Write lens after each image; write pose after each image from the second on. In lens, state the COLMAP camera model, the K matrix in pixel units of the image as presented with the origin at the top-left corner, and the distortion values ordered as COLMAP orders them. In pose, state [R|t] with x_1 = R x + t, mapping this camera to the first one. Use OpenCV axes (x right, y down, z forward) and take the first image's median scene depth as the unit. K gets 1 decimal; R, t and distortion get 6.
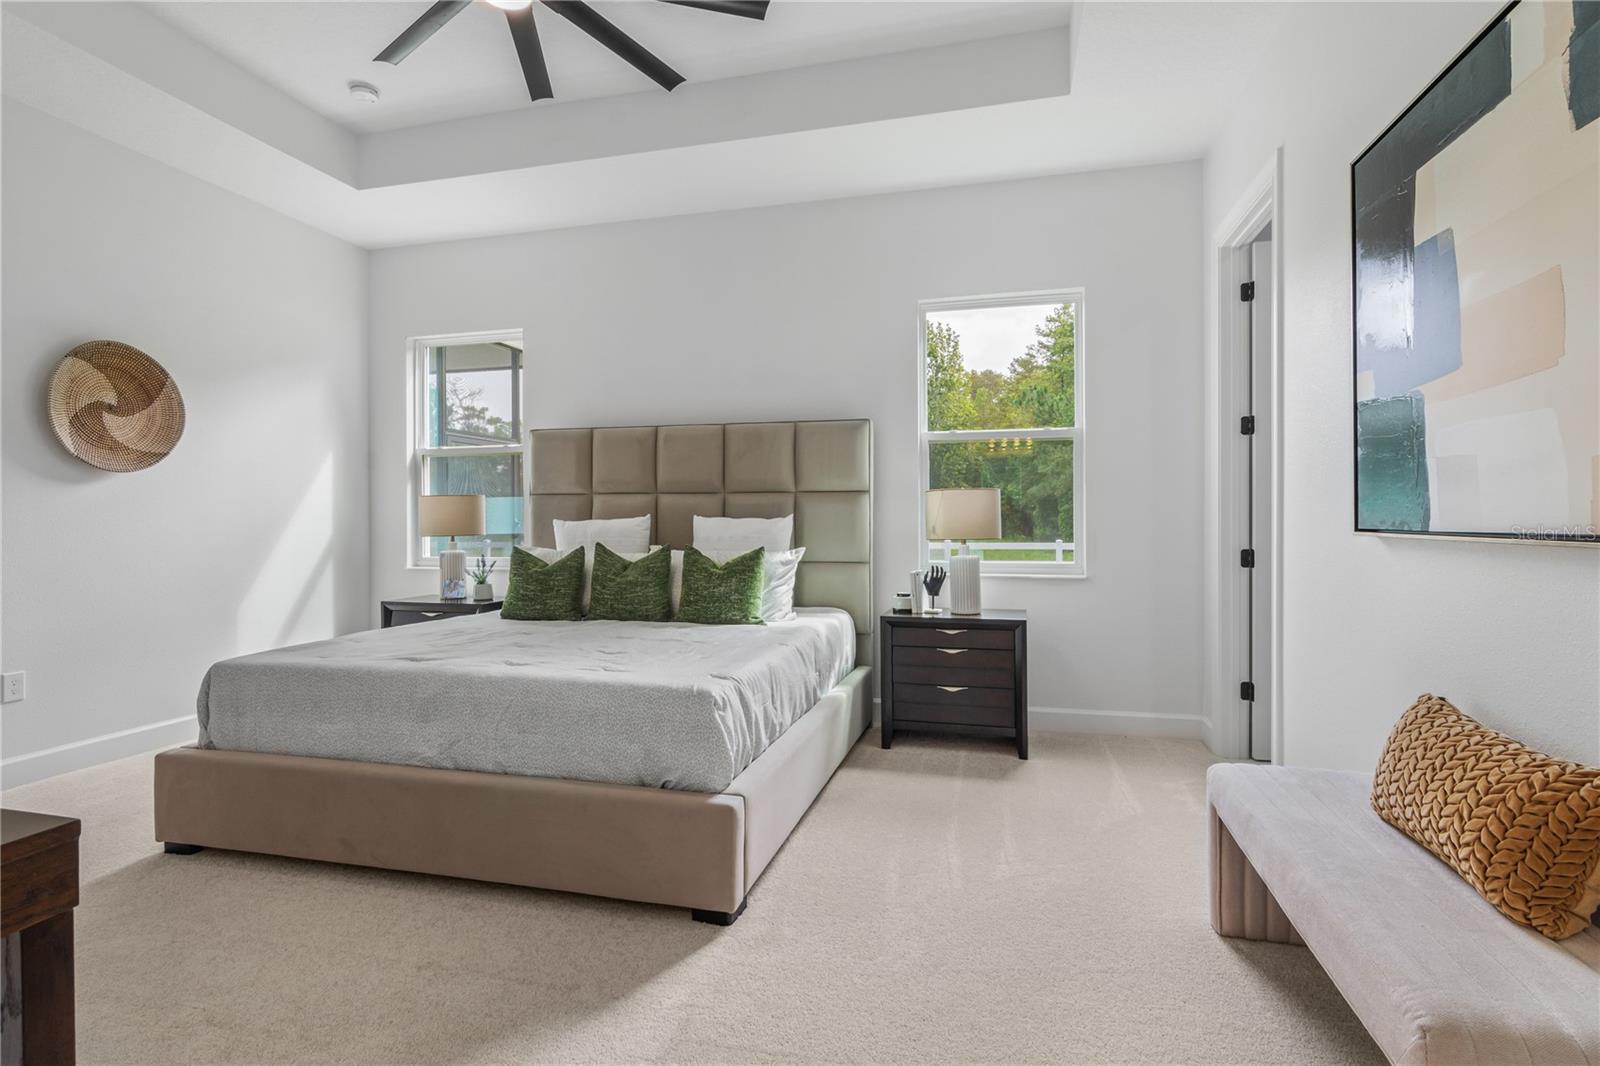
lens RADIAL K [[777.5, 0, 801.8], [0, 777.5, 523.7], [0, 0, 1]] dist [0.000249, 0.000722]
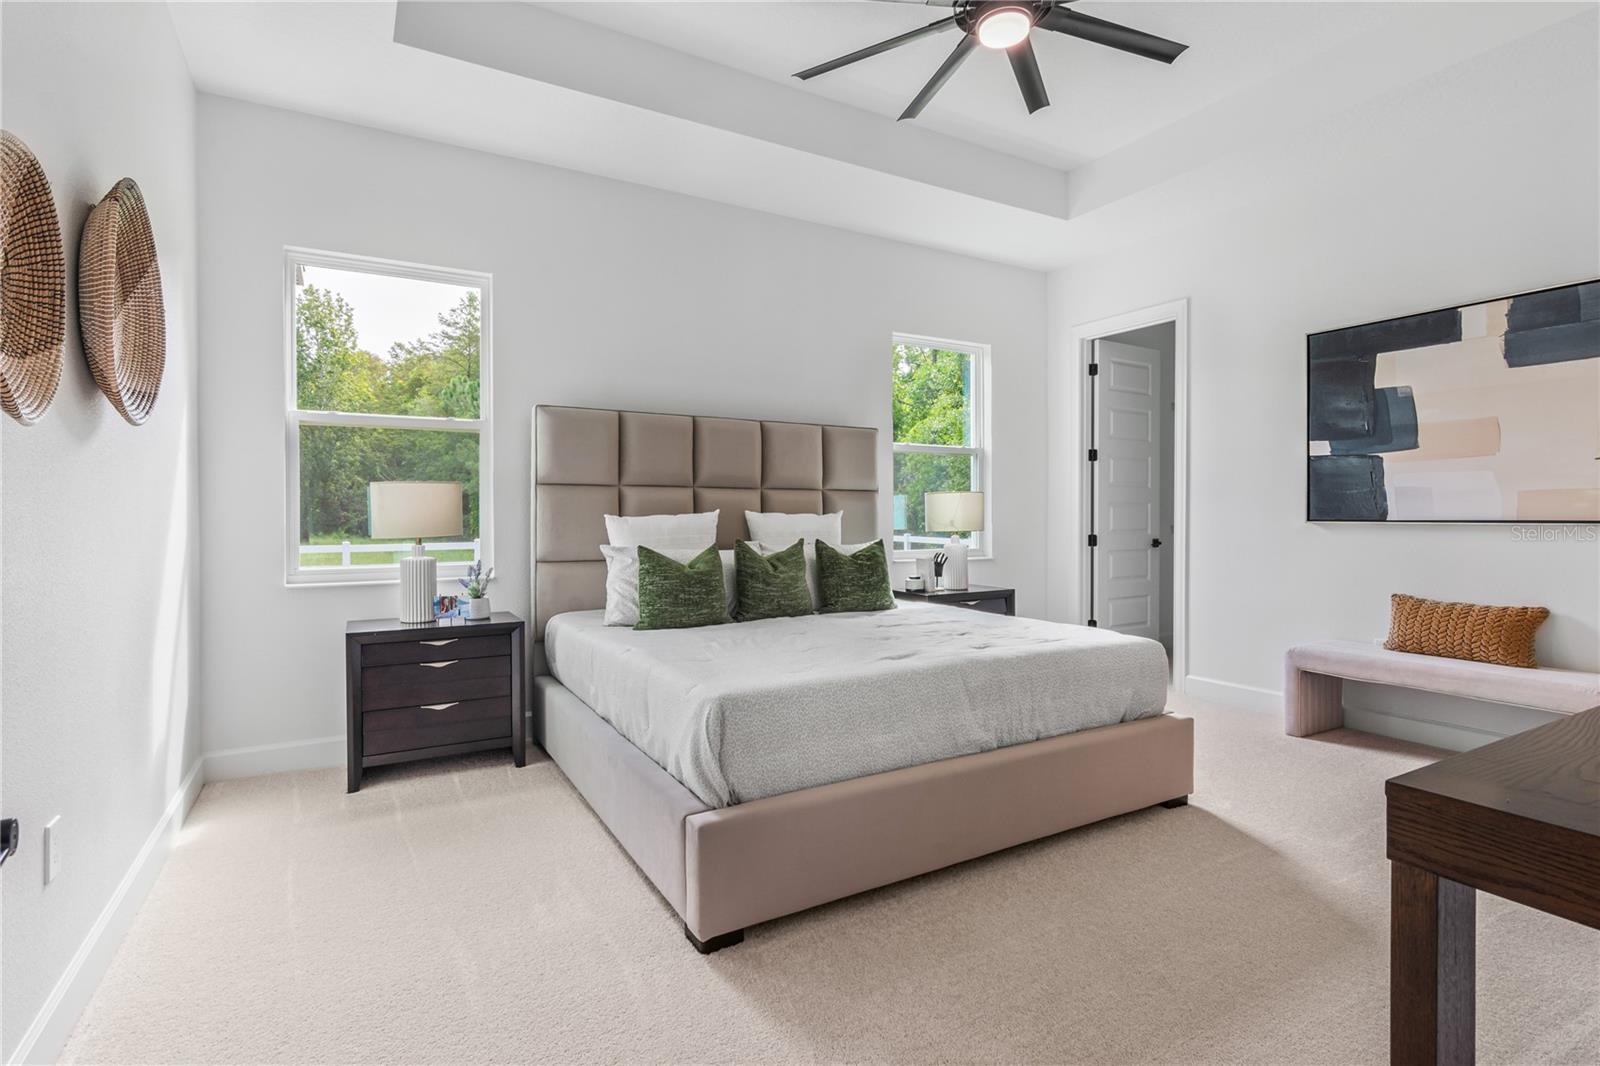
lens RADIAL K [[777.5, 0, 801.8], [0, 777.5, 523.7], [0, 0, 1]] dist [0.000249, 0.000722]
pose [[0.714157, -0.005414, 0.699965, -0.767876], [0.004185, 0.999985, 0.003465, 0.002391], [-0.699973, 0.000455, 0.714169, 0.238298]]
